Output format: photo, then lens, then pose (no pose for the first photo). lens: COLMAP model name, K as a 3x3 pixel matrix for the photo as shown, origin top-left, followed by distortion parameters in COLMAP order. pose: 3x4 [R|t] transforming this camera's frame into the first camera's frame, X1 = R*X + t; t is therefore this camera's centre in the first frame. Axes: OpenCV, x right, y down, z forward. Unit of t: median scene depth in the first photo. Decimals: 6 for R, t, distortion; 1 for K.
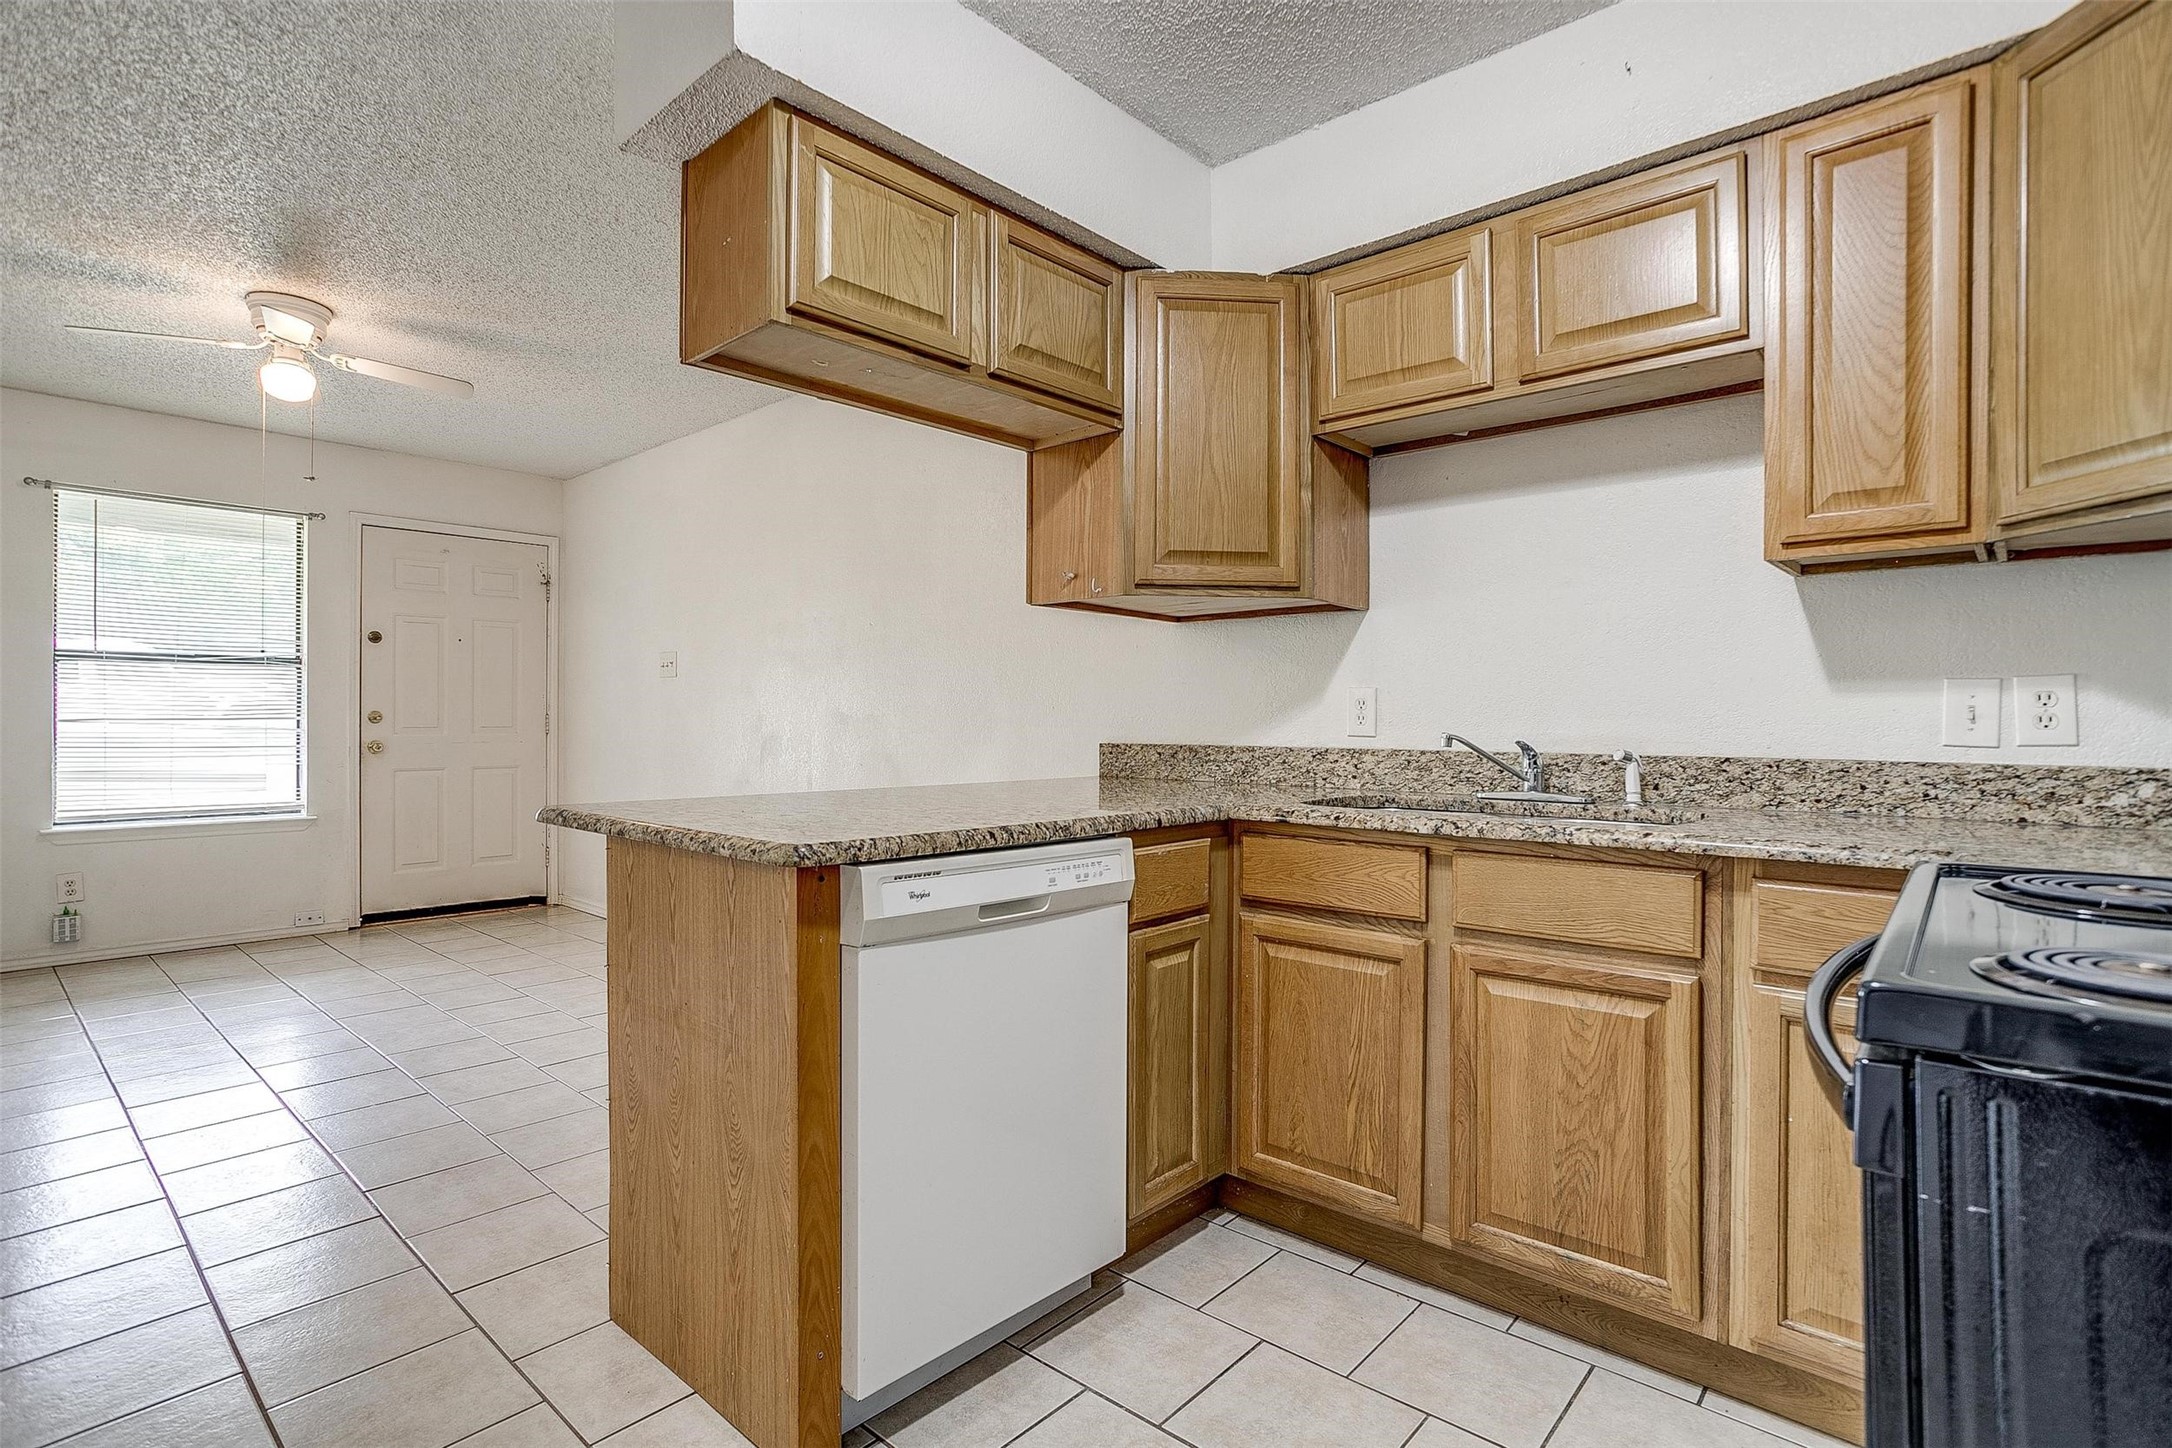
lens RADIAL K [[1058.2, 0, 1096.4], [0, 1058.2, 718.4], [0, 0, 1]] dist [-0.049717, 0.027795]
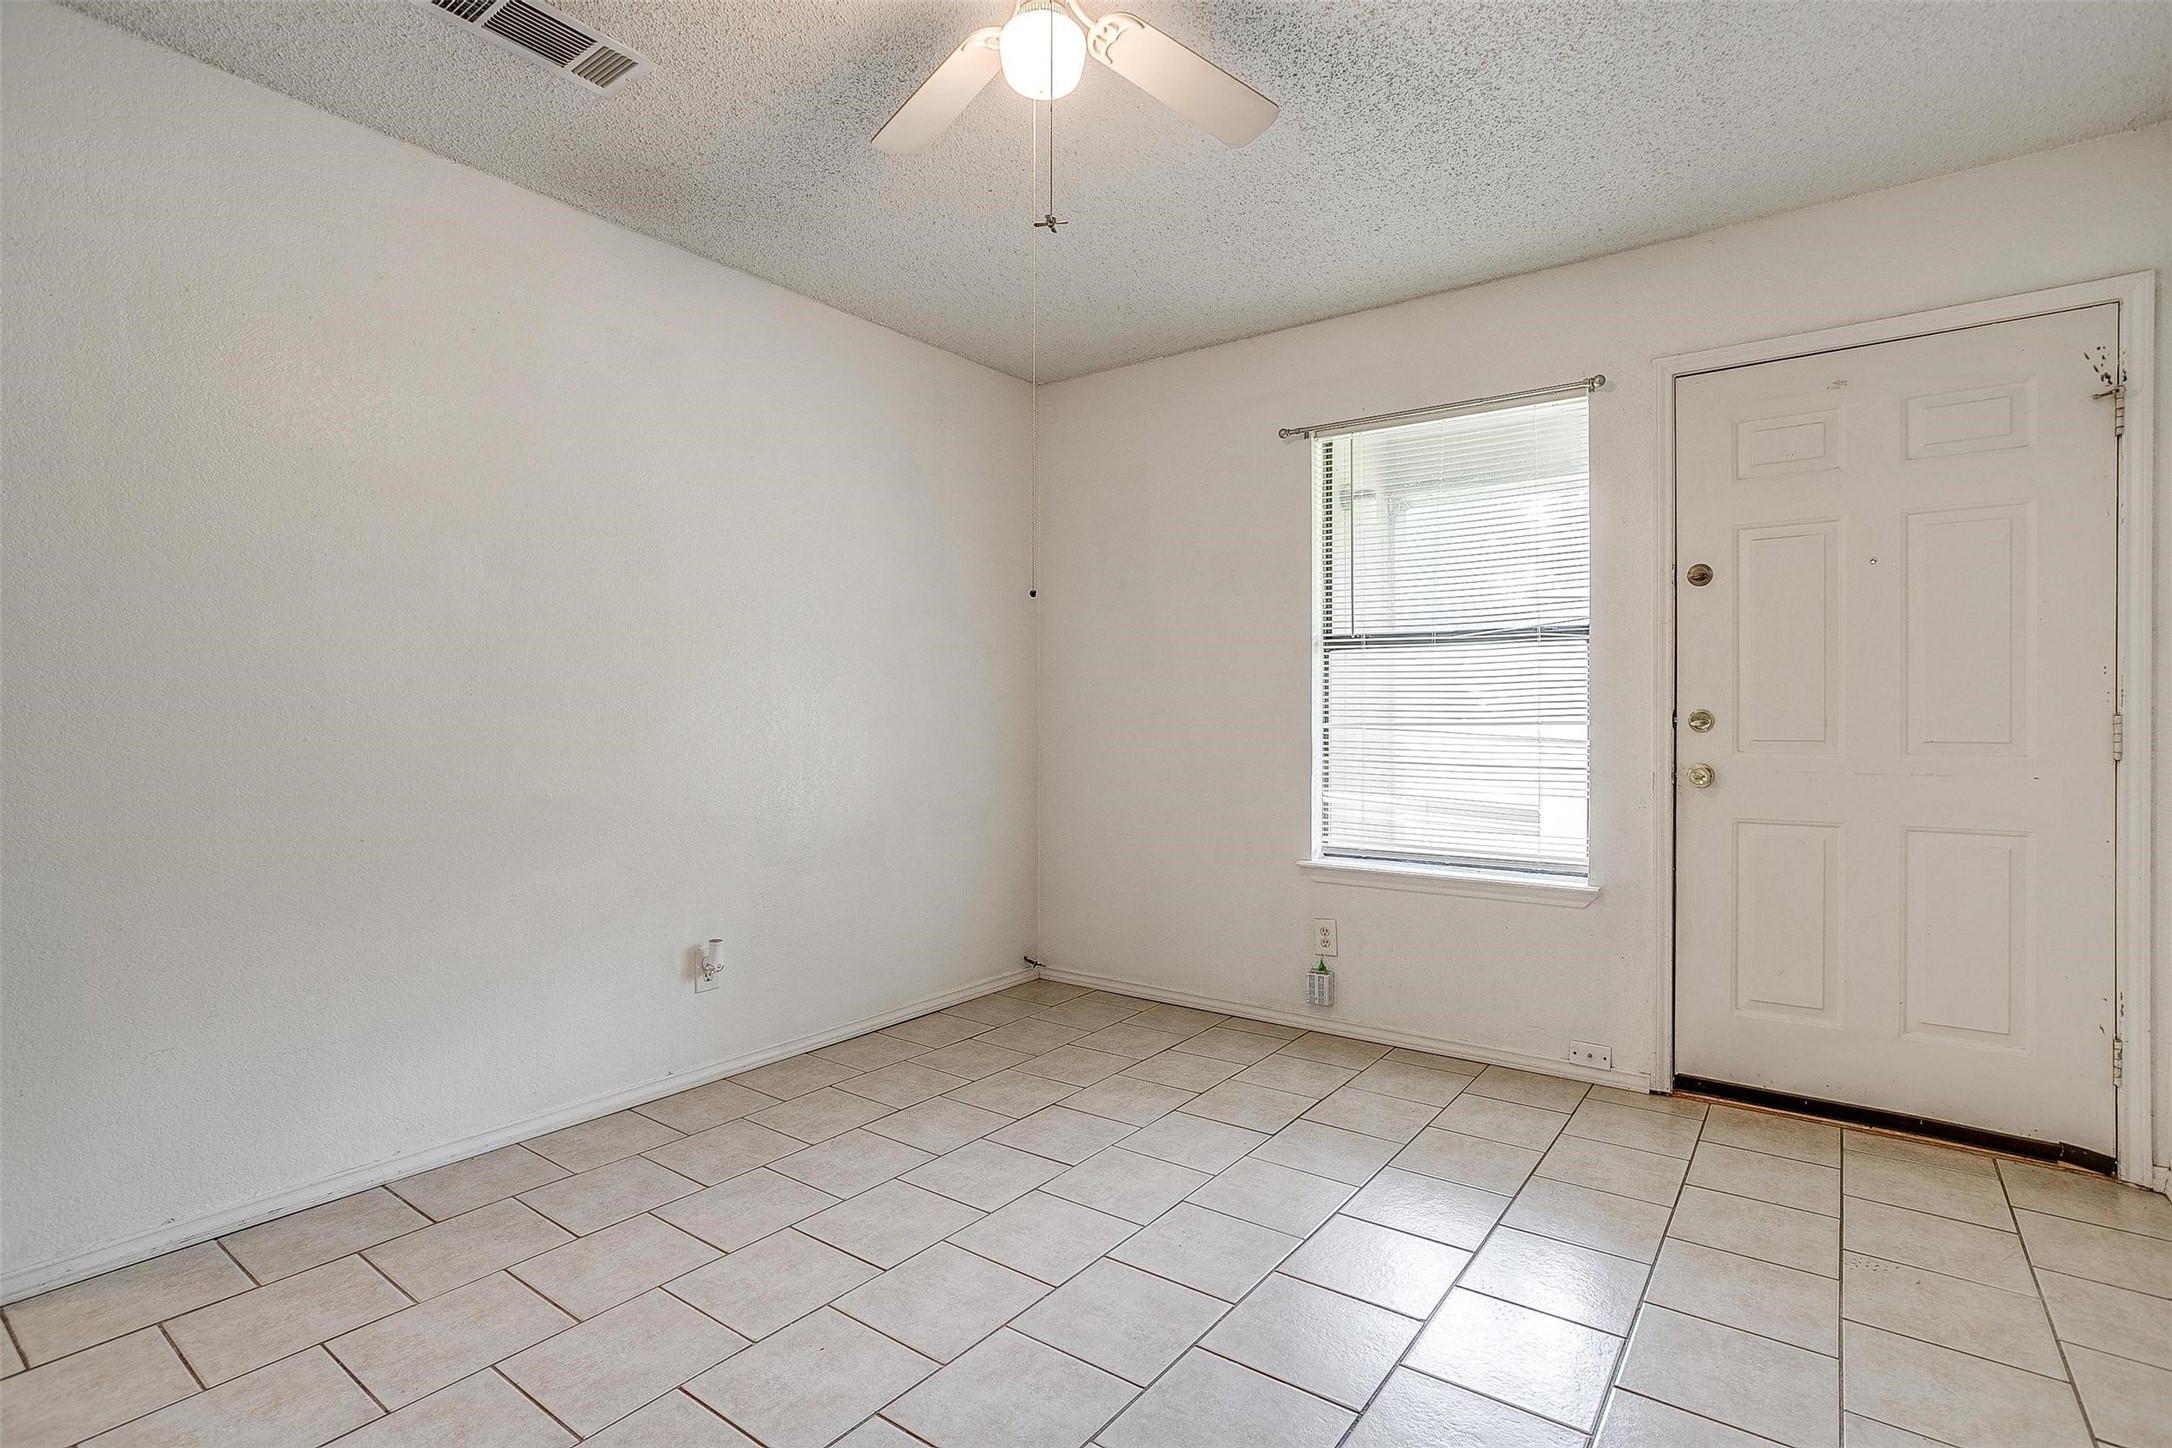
lens RADIAL K [[1058.2, 0, 1083.3], [0, 1058.2, 723.5], [0, 0, 1]] dist [-0.049717, 0.027795]
pose [[0.091104, -0.000227, -0.995841, -0.182015], [-0.005209, 0.999986, -0.000704, 0.002276], [0.995828, 0.005252, 0.091102, 0.641887]]
